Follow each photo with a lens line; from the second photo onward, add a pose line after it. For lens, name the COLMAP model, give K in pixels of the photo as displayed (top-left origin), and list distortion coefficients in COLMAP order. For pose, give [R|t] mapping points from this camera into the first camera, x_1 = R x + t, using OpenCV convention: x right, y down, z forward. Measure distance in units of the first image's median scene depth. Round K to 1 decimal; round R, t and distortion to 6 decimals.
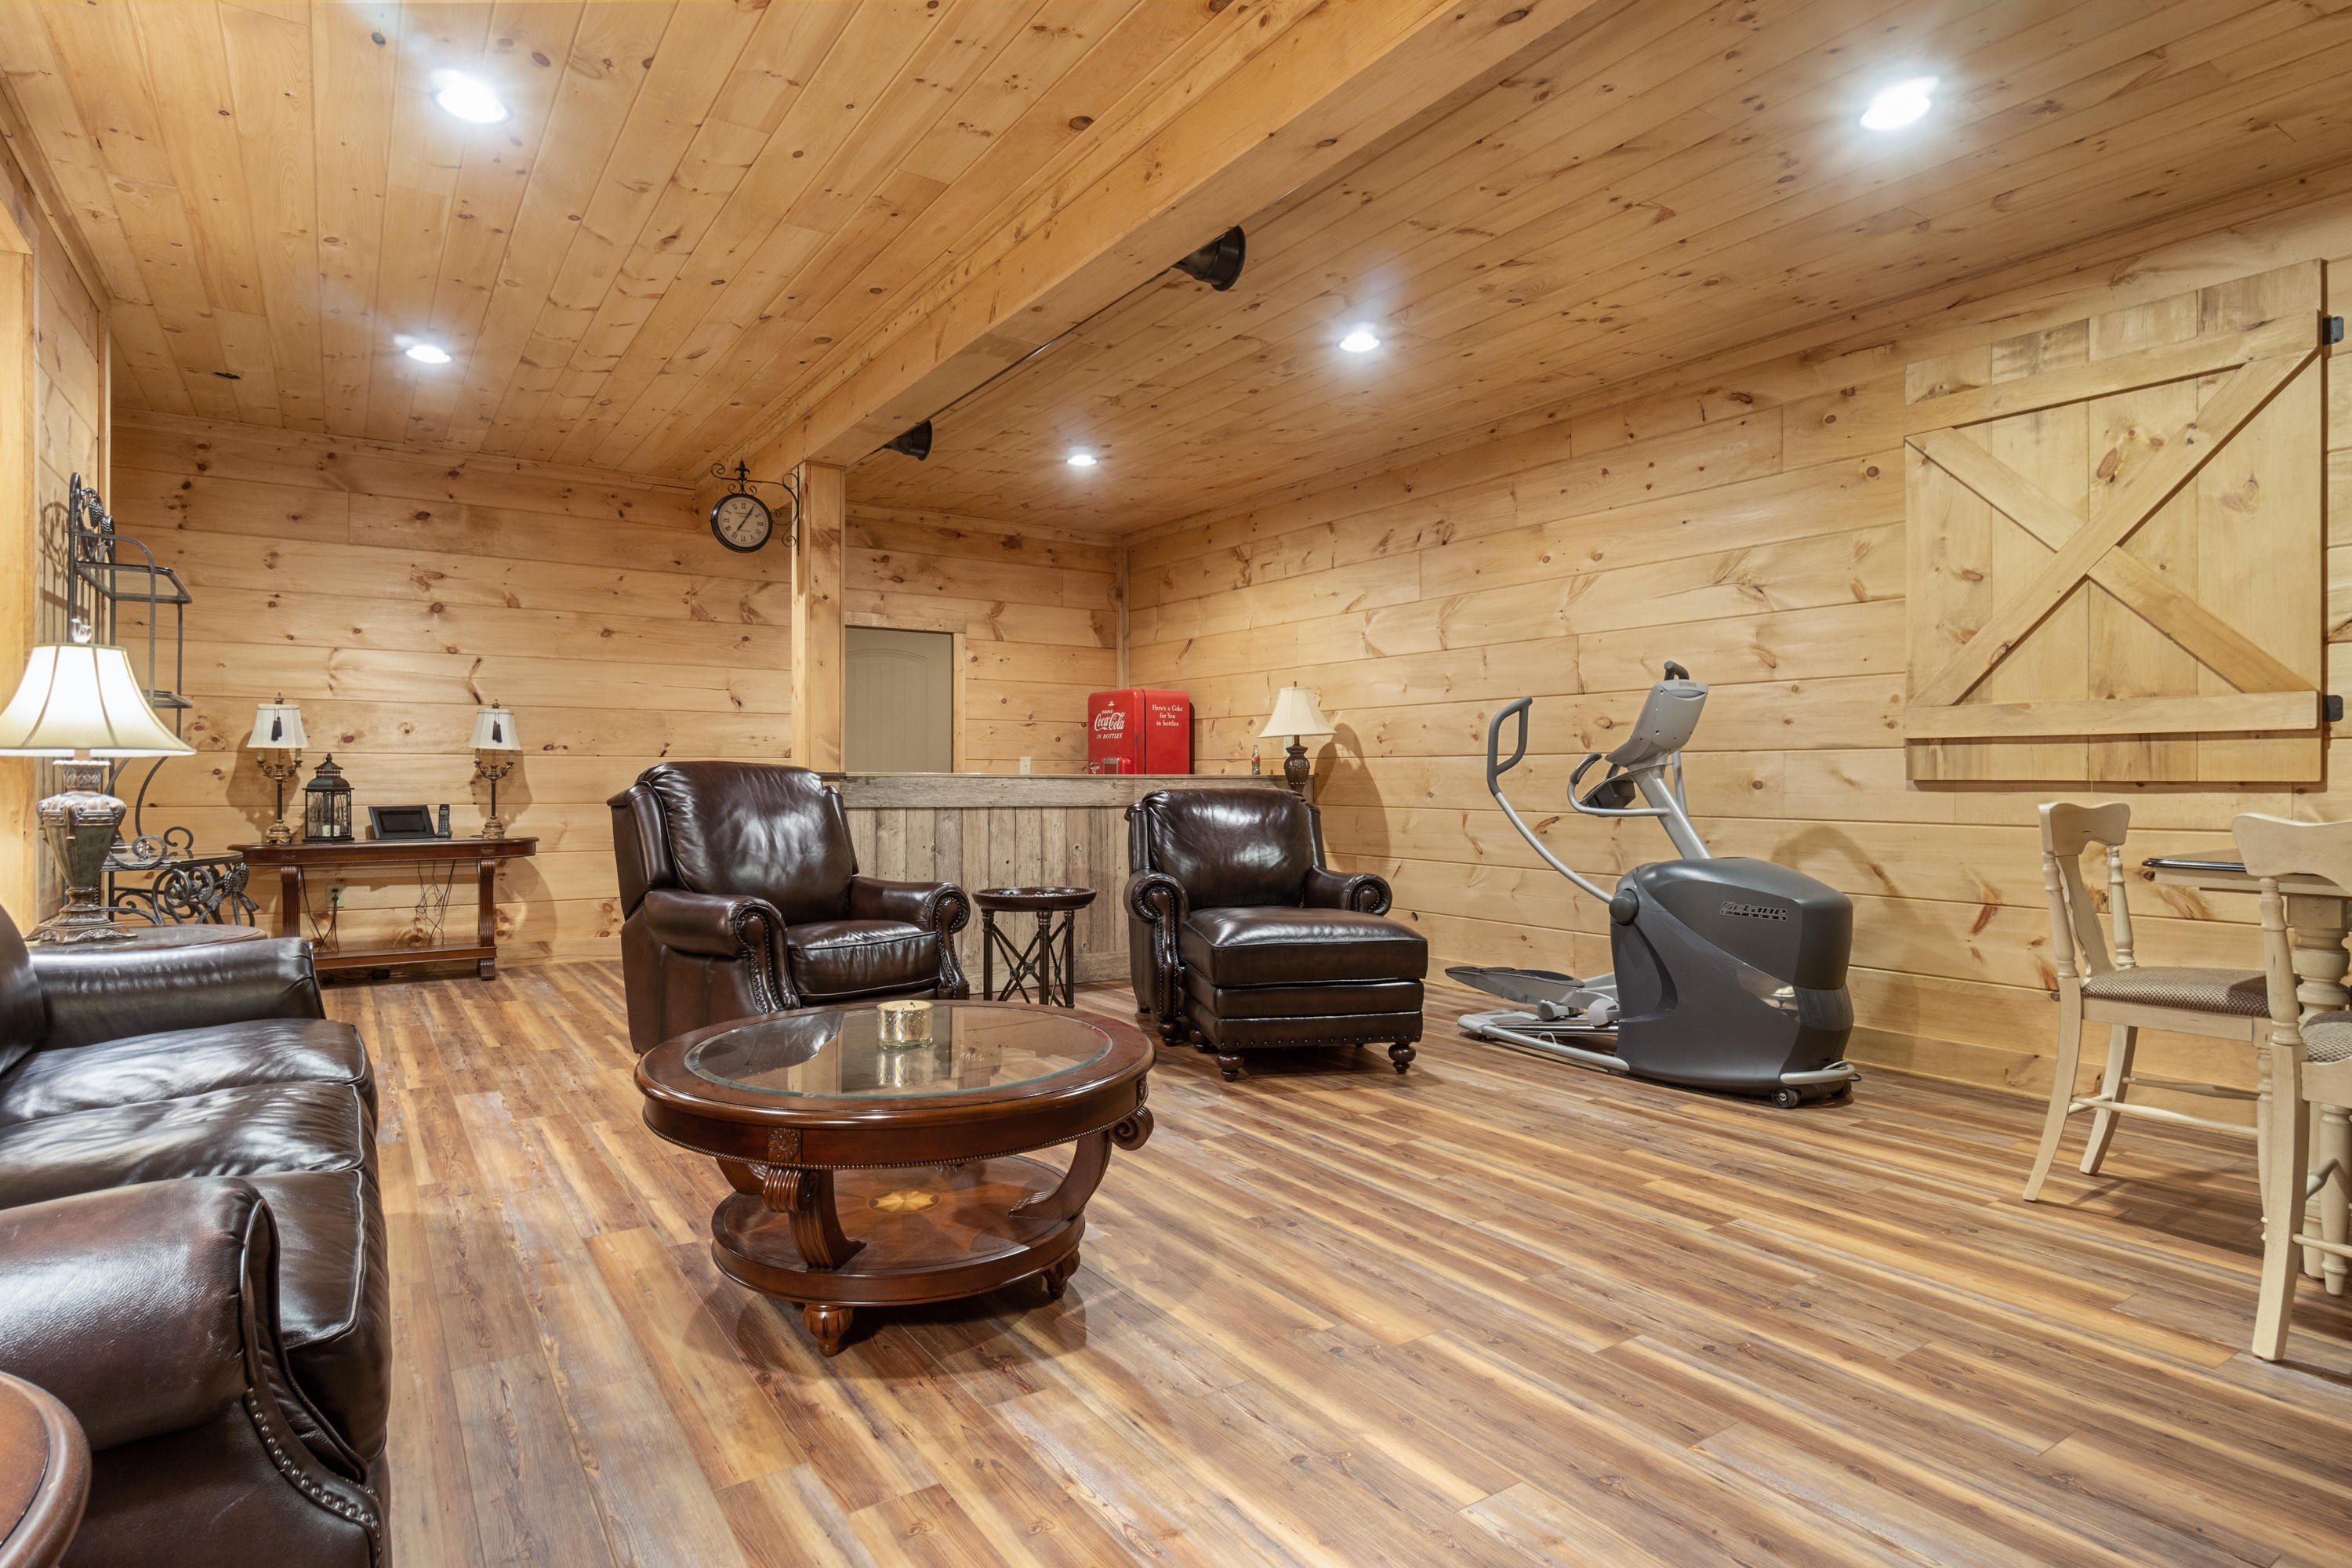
lens RADIAL K [[1237.3, 0, 1176.0], [0, 1237.3, 784.0], [0, 0, 1]] dist [0.000197, 0.001291]
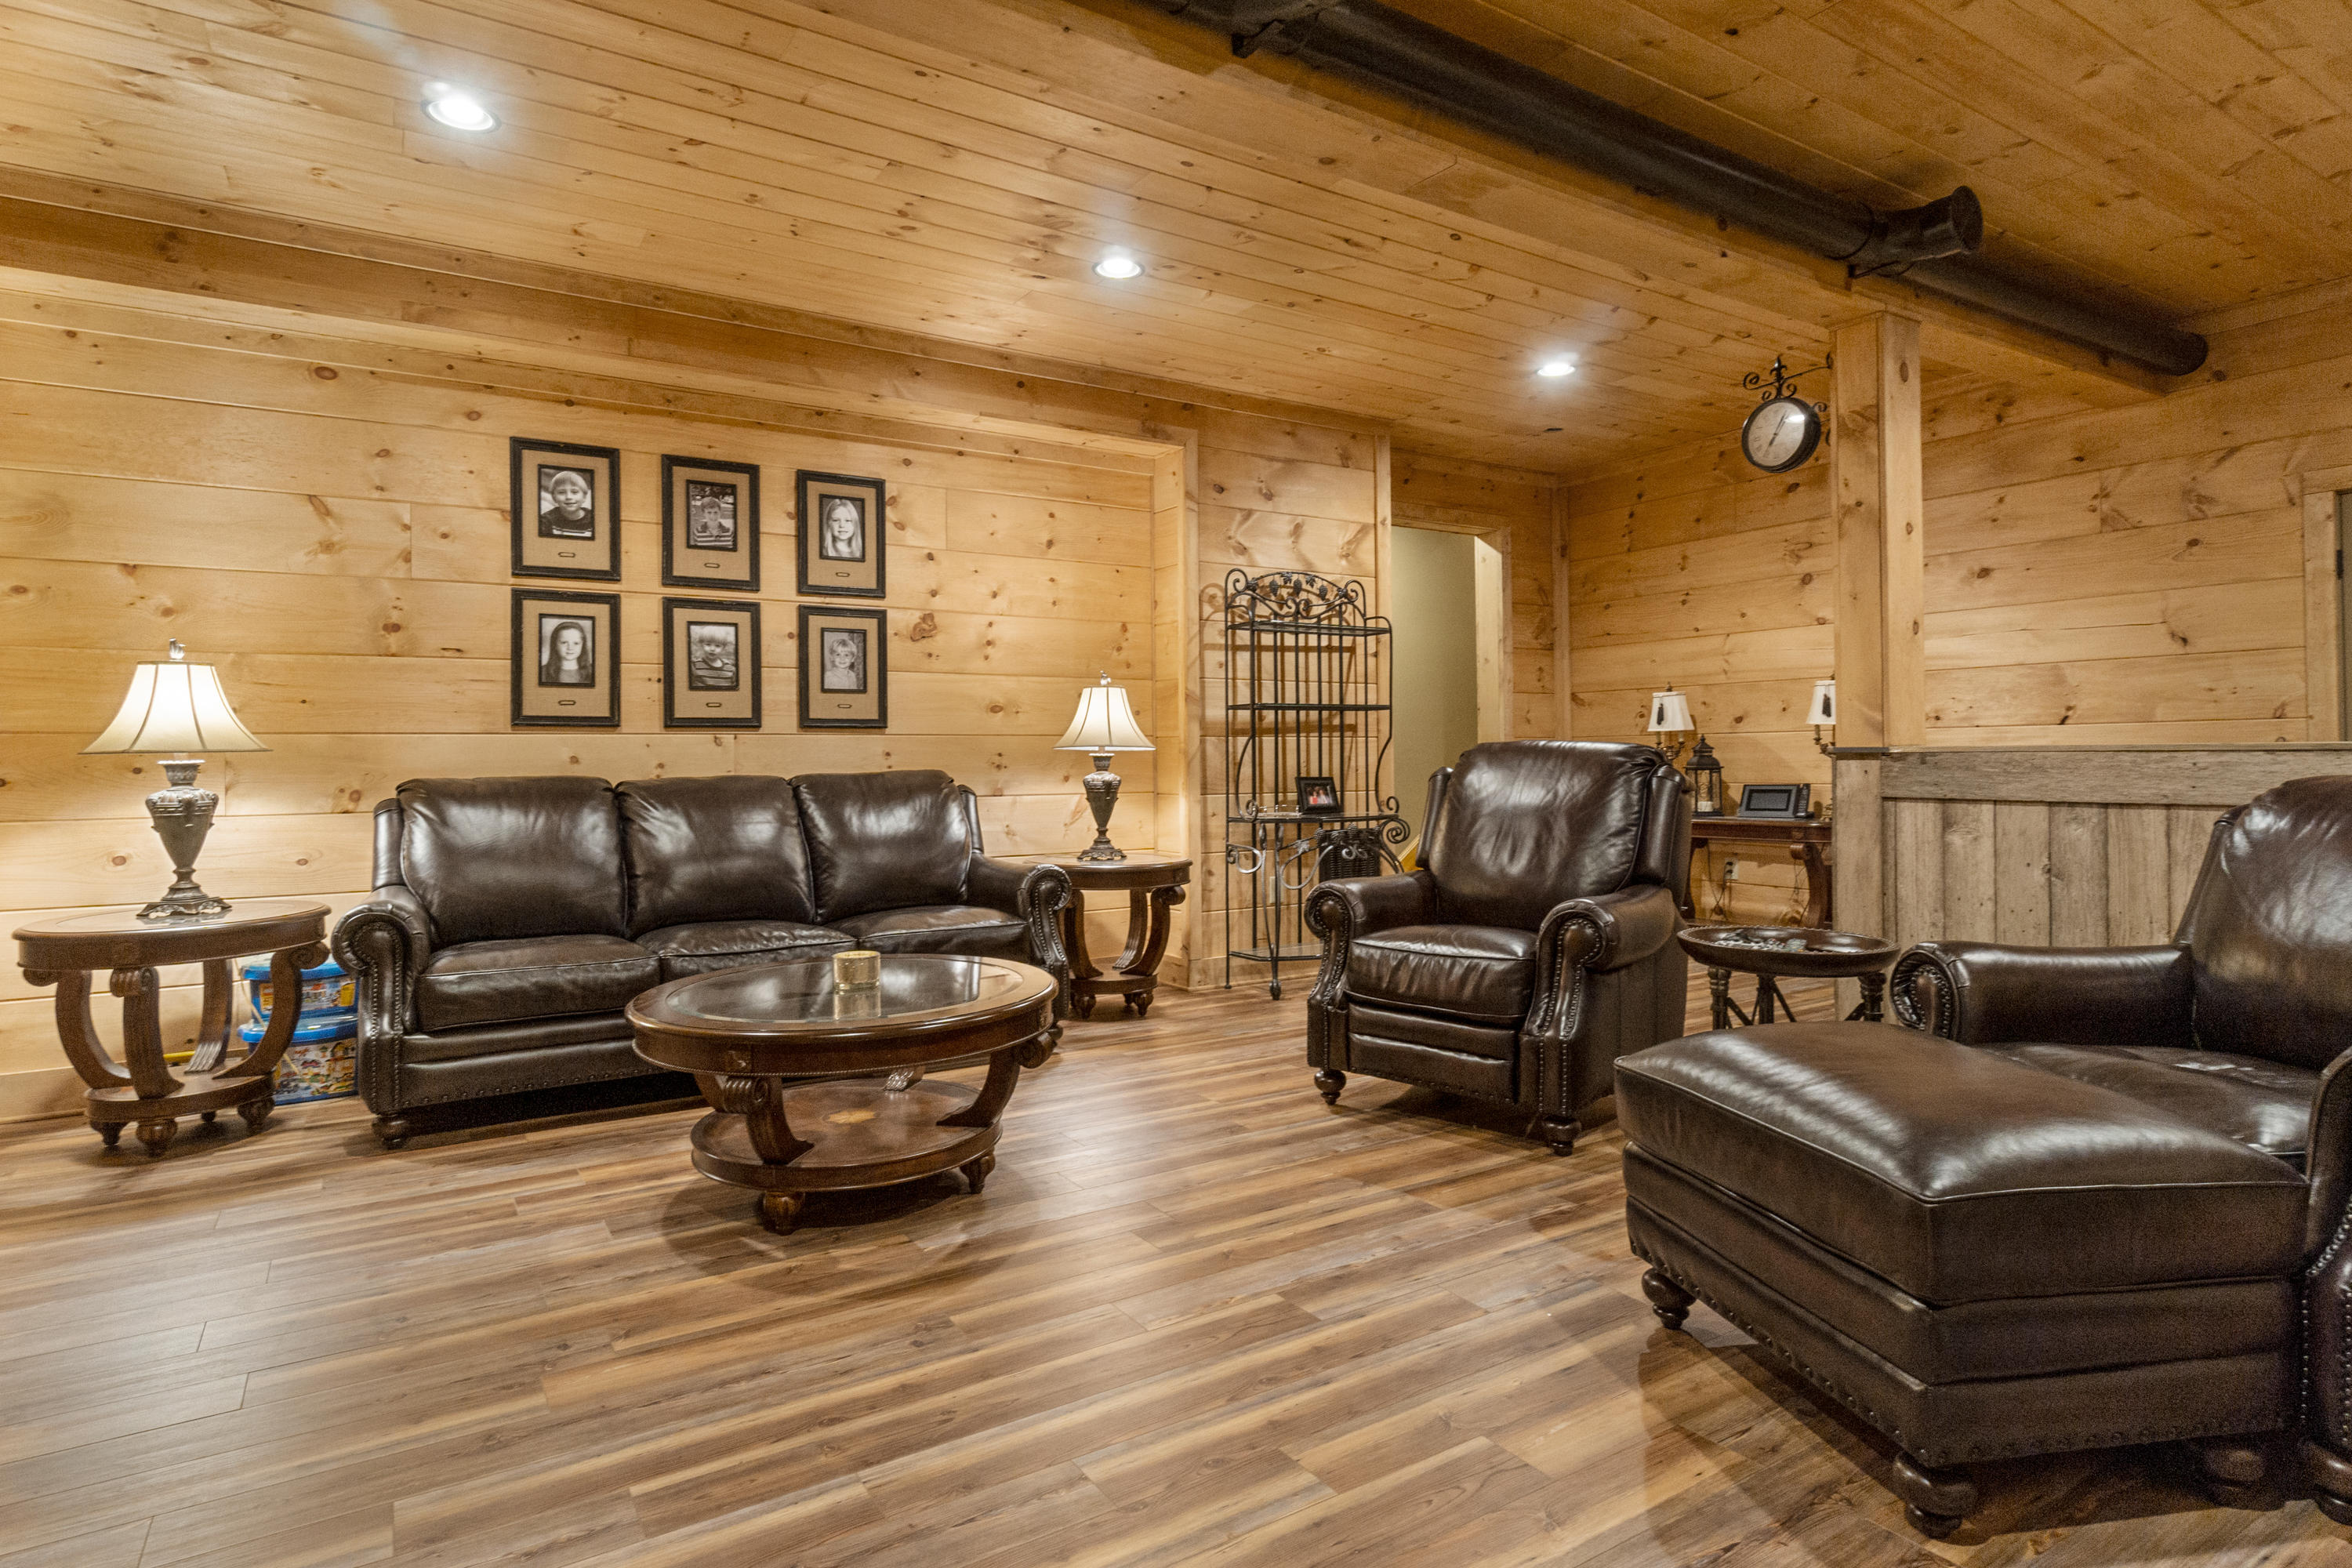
lens RADIAL K [[1242.2, 0, 1146.7], [0, 1242.2, 746.3], [0, 0, 1]] dist [0.003151, 0.000772]
pose [[-0.032807, -0.013494, -0.999371, 0.370555], [0.006108, 0.999887, -0.013702, -0.002086], [0.999443, -0.006554, -0.032721, 0.499690]]
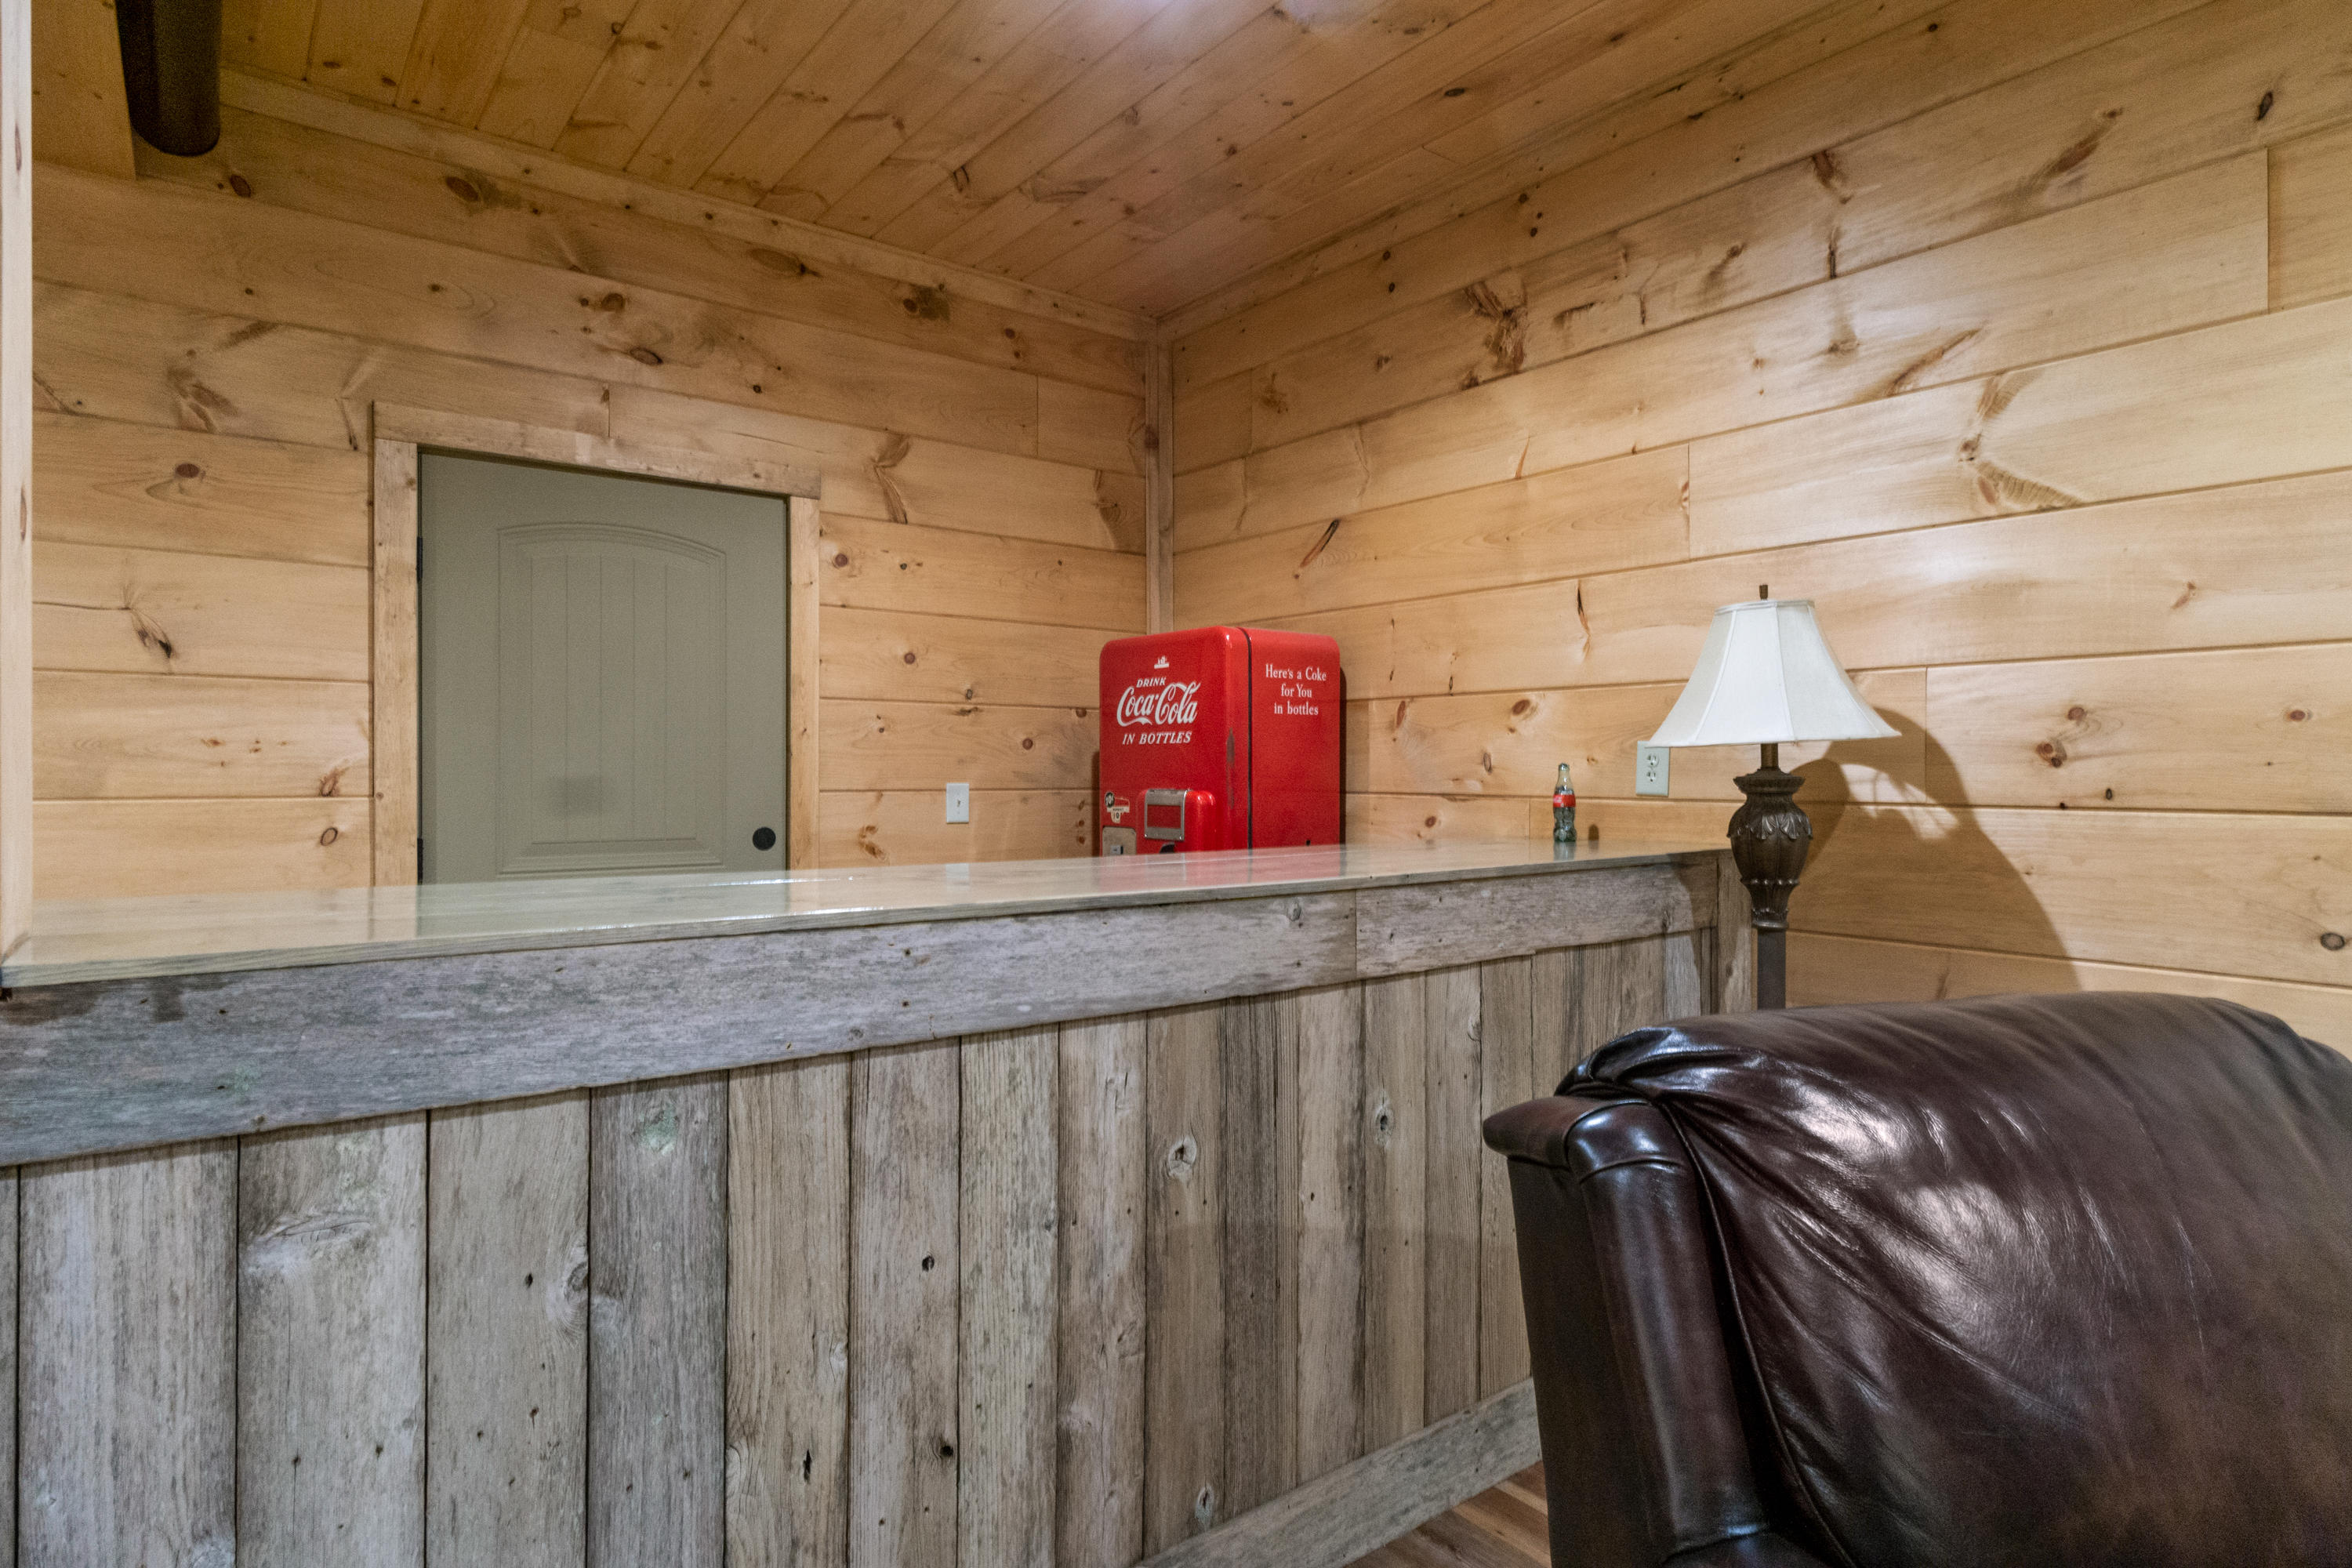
lens RADIAL K [[1237.3, 0, 1176.0], [0, 1237.3, 784.0], [0, 0, 1]] dist [0.000197, 0.001291]
pose [[0.997175, -0.001384, 0.075102, -0.094219], [0.000966, 0.999984, 0.005605, -0.029640], [-0.075108, -0.005517, 0.997160, 0.672020]]
